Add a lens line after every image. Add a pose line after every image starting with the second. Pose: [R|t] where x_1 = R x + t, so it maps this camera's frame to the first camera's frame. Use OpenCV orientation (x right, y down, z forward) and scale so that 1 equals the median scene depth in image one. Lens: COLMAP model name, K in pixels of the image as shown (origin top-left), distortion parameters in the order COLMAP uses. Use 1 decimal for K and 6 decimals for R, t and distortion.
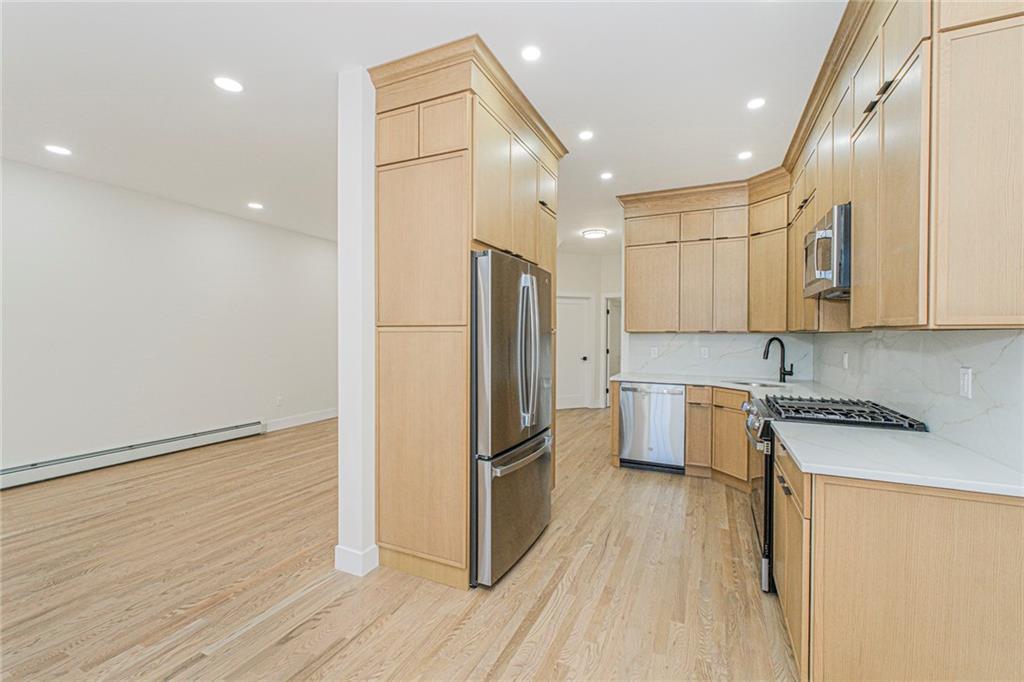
lens RADIAL K [[430.0, 0, 518.1], [0, 430.0, 340.9], [0, 0, 1]] dist [0.002423, -0.001217]
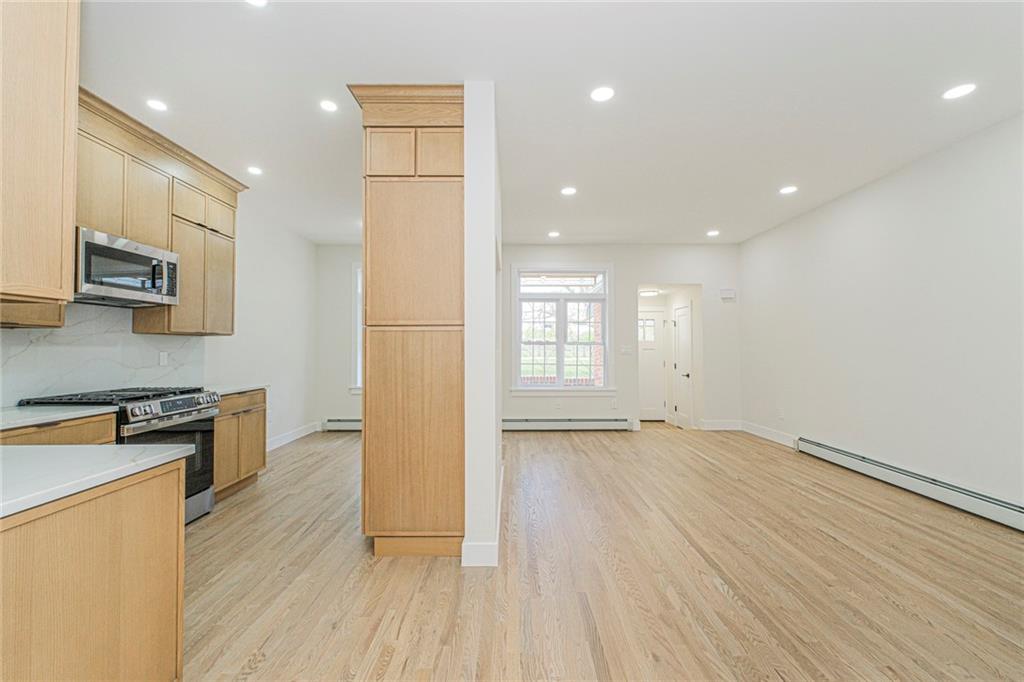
lens RADIAL K [[430.0, 0, 515.9], [0, 430.0, 338.2], [0, 0, 1]] dist [0.002423, -0.001217]
pose [[-0.911517, -0.011163, -0.411111, 0.152821], [-0.006964, 0.999907, -0.011710, 0.002495], [0.411203, -0.007811, -0.911510, 1.791918]]
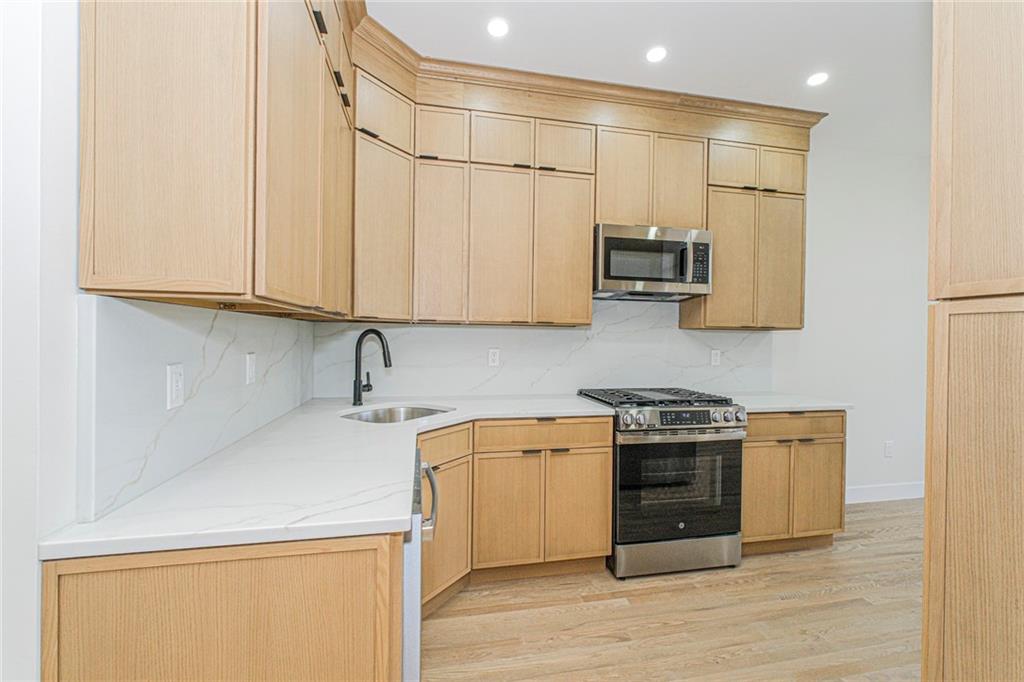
lens RADIAL K [[430.0, 0, 514.9], [0, 430.0, 339.8], [0, 0, 1]] dist [0.002423, -0.001217]
pose [[-0.587579, -0.017389, 0.808980, 0.019704], [-0.005212, 0.999830, 0.017705, -0.005428], [-0.809150, 0.006186, -0.587570, 1.359535]]
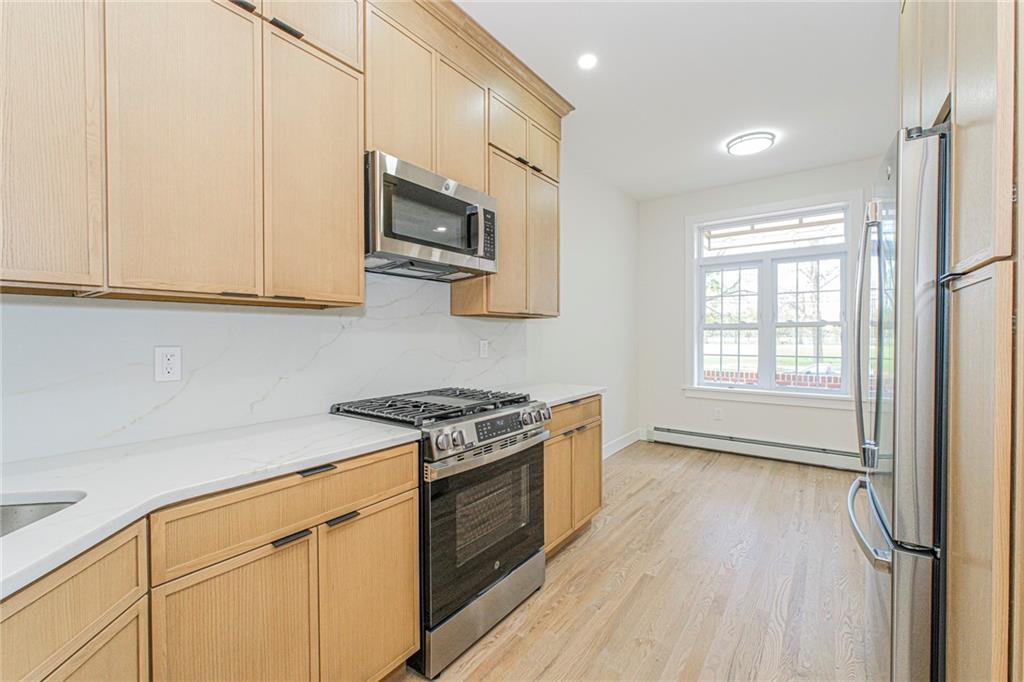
lens RADIAL K [[430.0, 0, 515.5], [0, 430.0, 338.9], [0, 0, 1]] dist [0.002423, -0.001217]
pose [[-0.977657, -0.002832, 0.210187, 0.278747], [0.002234, 0.999713, 0.023862, 0.008466], [-0.210195, 0.023799, -0.977370, 1.253225]]
